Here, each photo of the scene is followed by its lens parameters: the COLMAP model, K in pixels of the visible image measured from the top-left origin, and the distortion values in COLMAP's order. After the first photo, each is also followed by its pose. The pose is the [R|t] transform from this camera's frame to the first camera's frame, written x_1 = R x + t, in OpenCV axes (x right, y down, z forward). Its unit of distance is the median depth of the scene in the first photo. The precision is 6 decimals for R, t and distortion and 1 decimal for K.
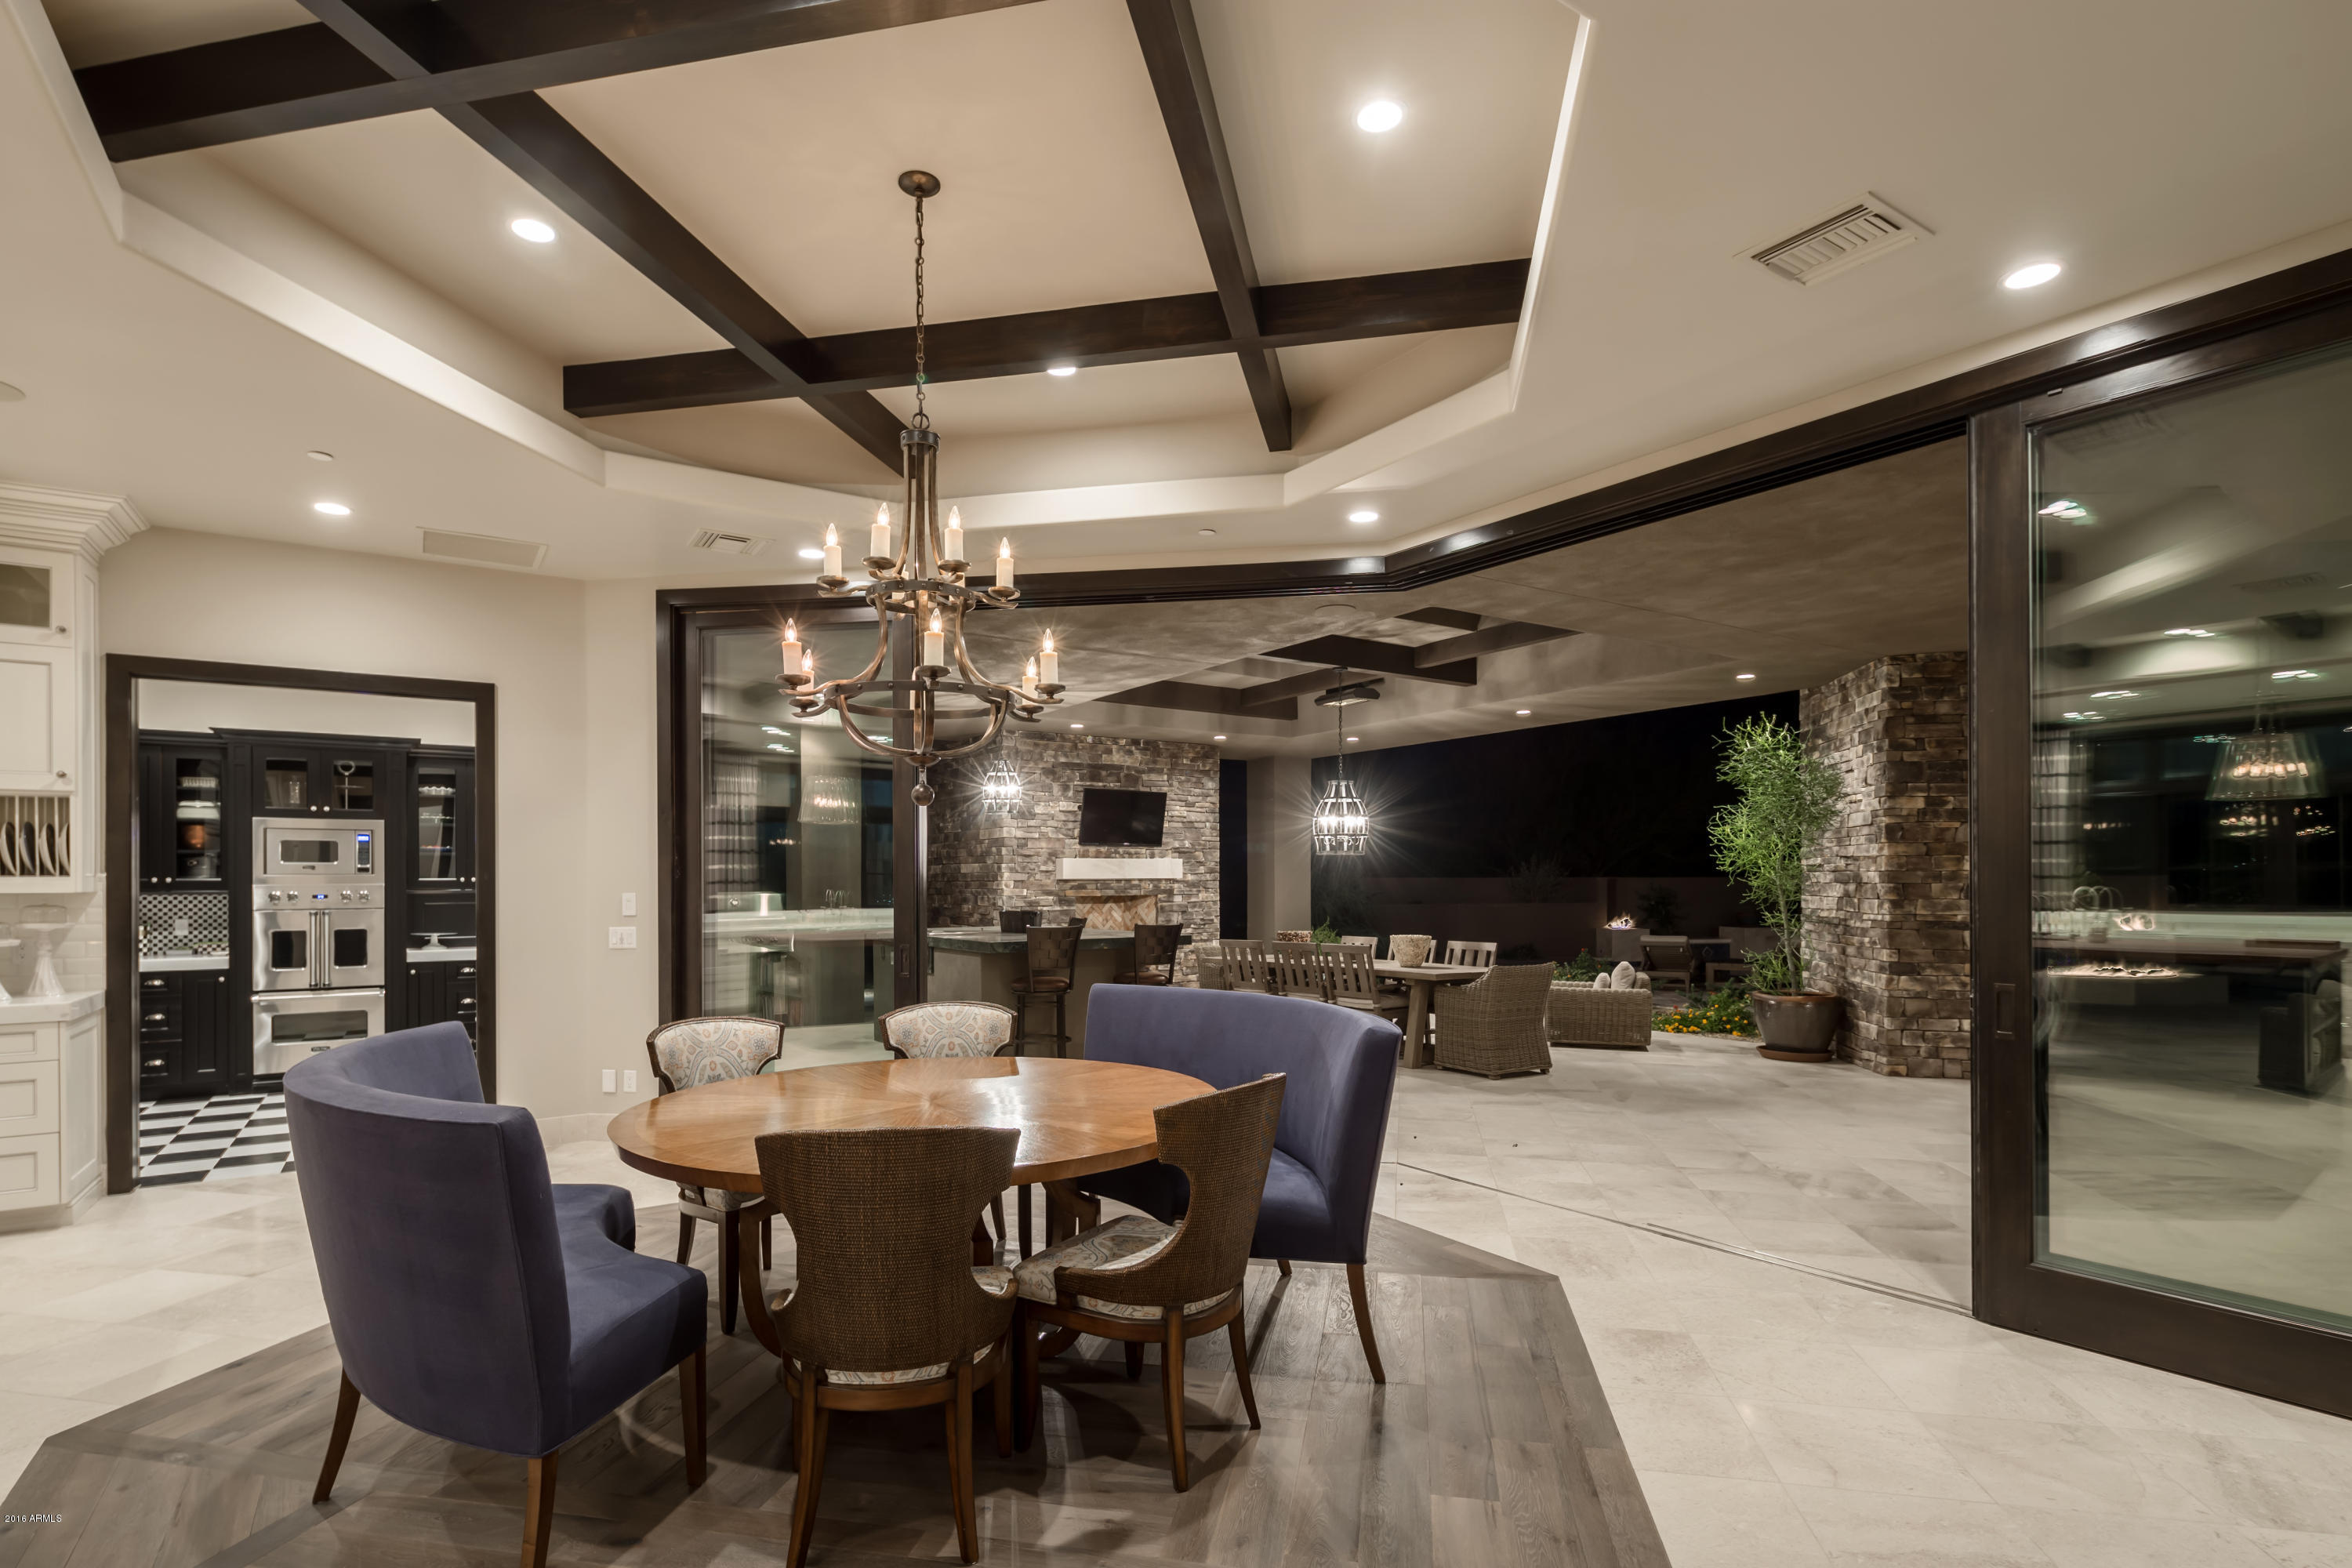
lens RADIAL K [[1158.6, 0, 1173.1], [0, 1158.6, 875.8], [0, 0, 1]] dist [-0.001614, -0.000066]
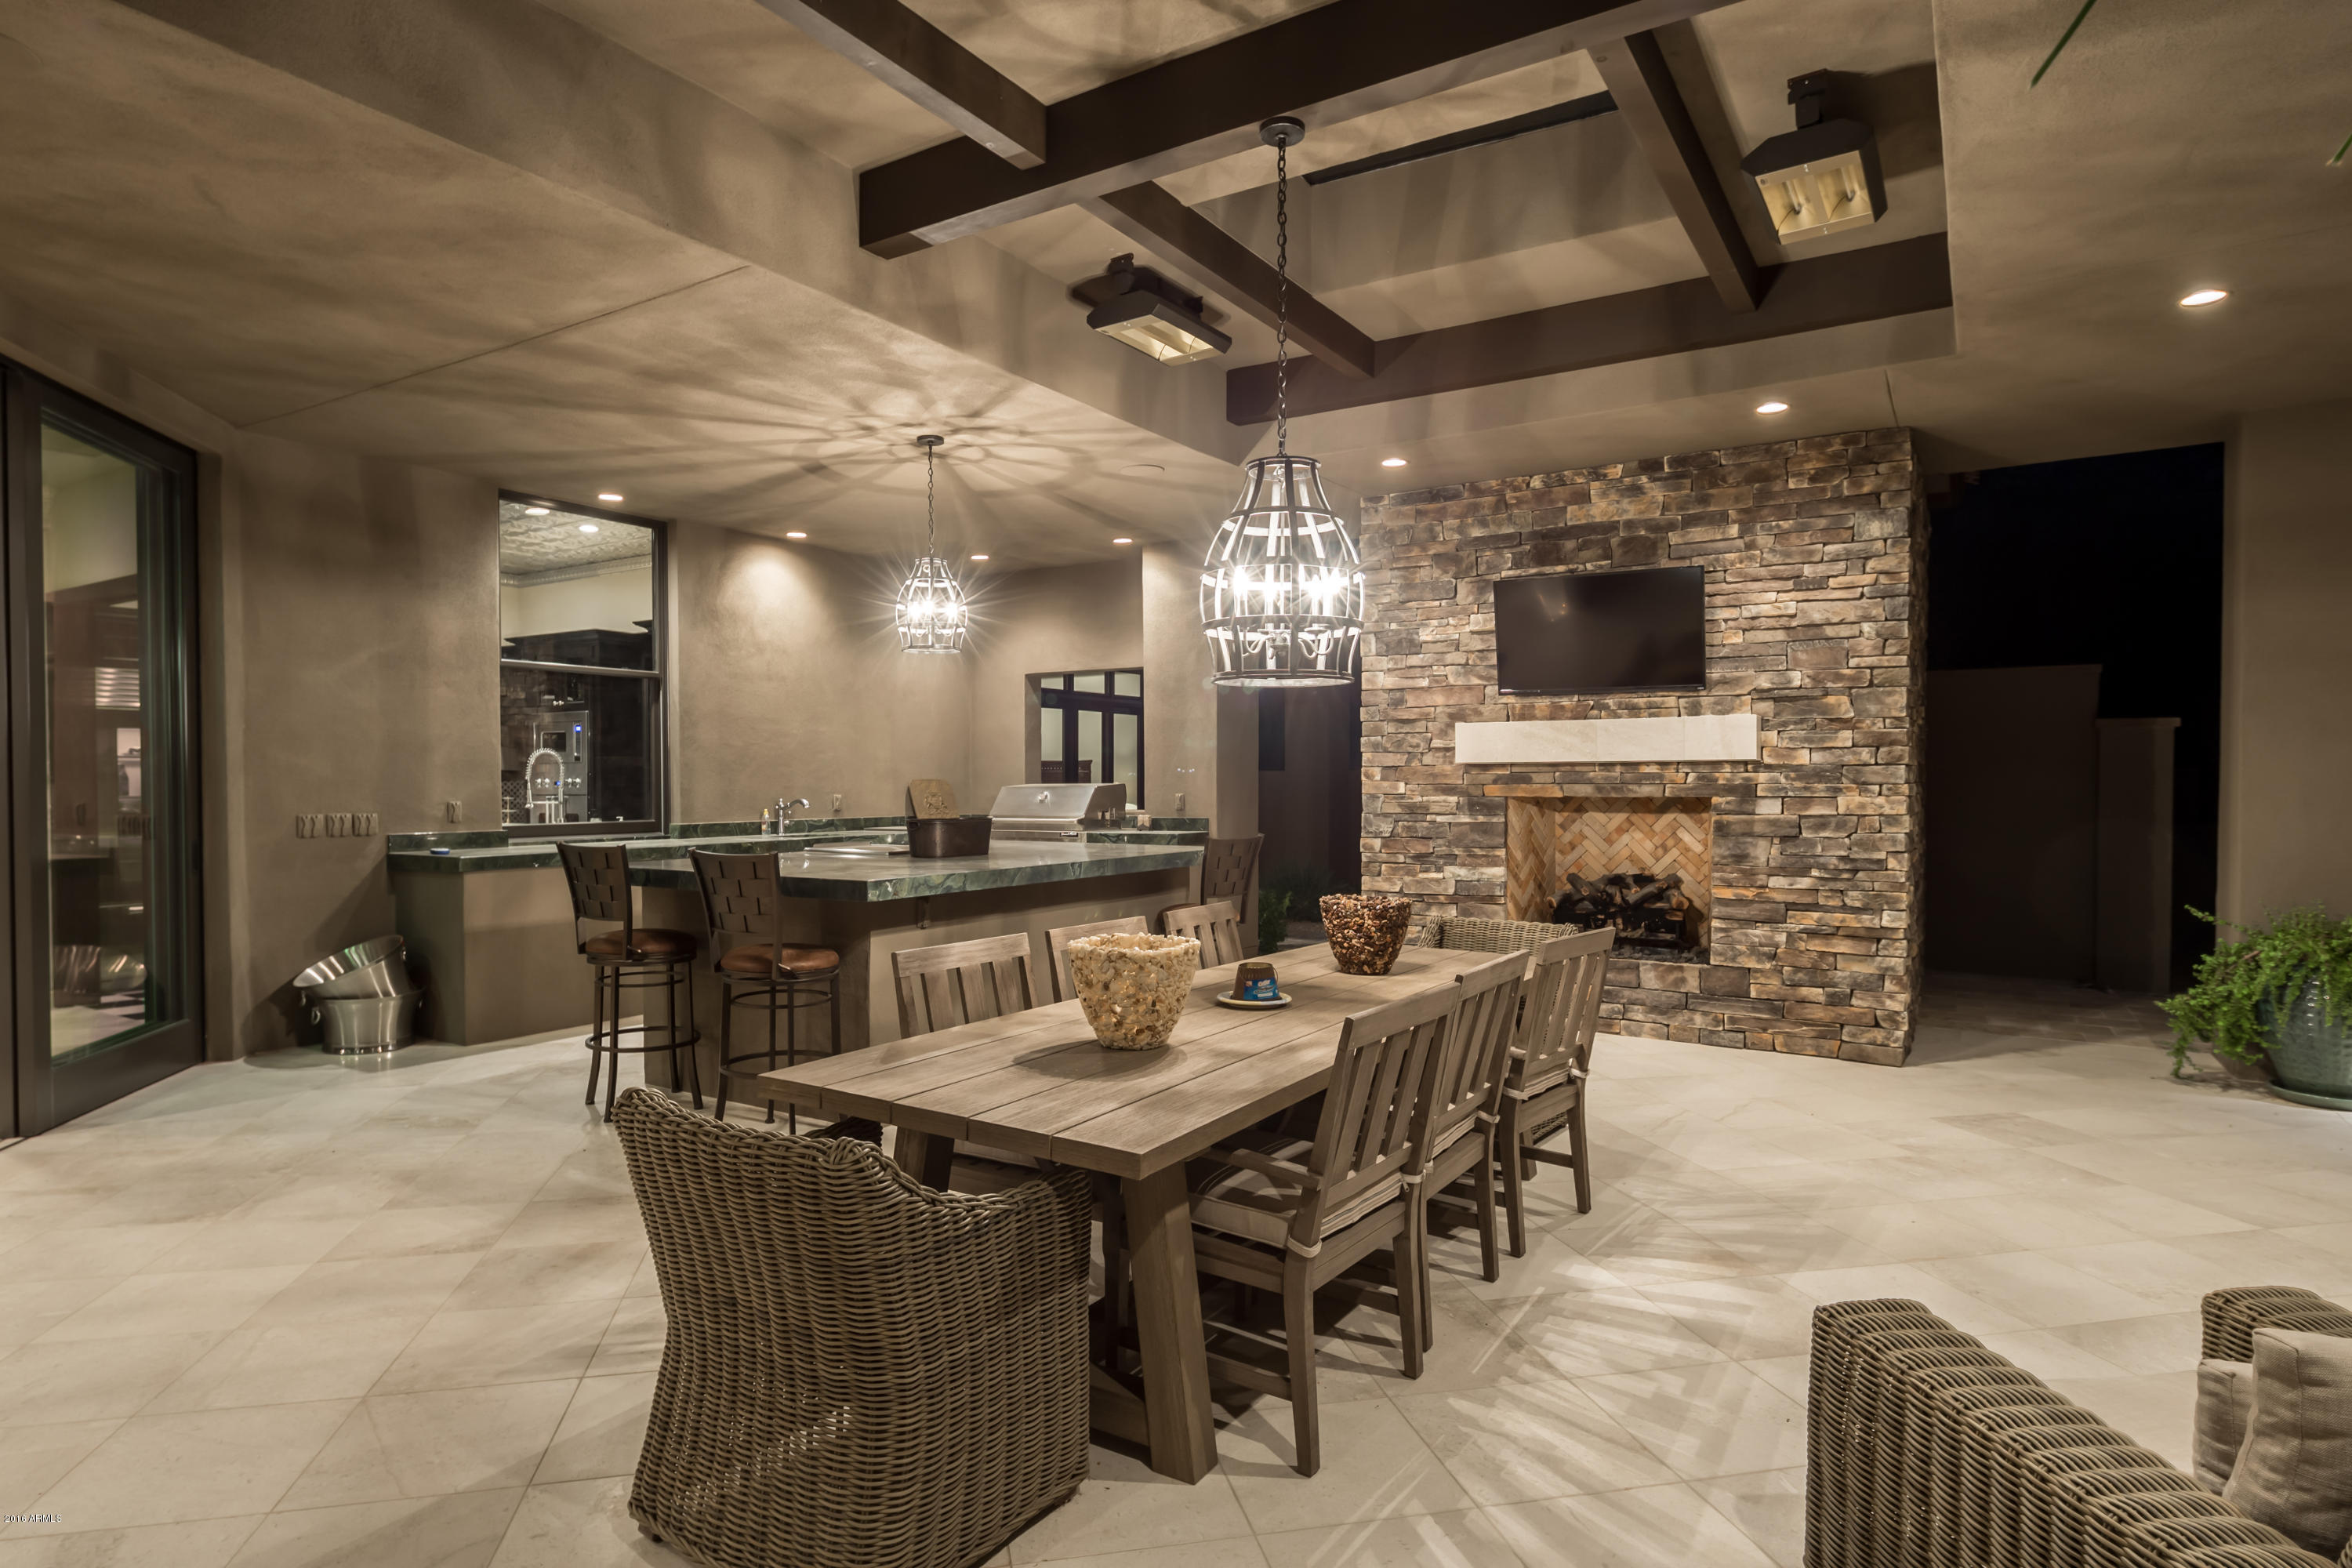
lens RADIAL K [[1257.7, 0, 1178.1], [0, 1257.7, 794.8], [0, 0, 1]] dist [0.006093, 0.000242]
pose [[0.413107, 0.017865, -0.910507, 0.351638], [0.007121, 0.999714, 0.022846, 0.002971], [0.910655, -0.015922, 0.412861, 0.624928]]
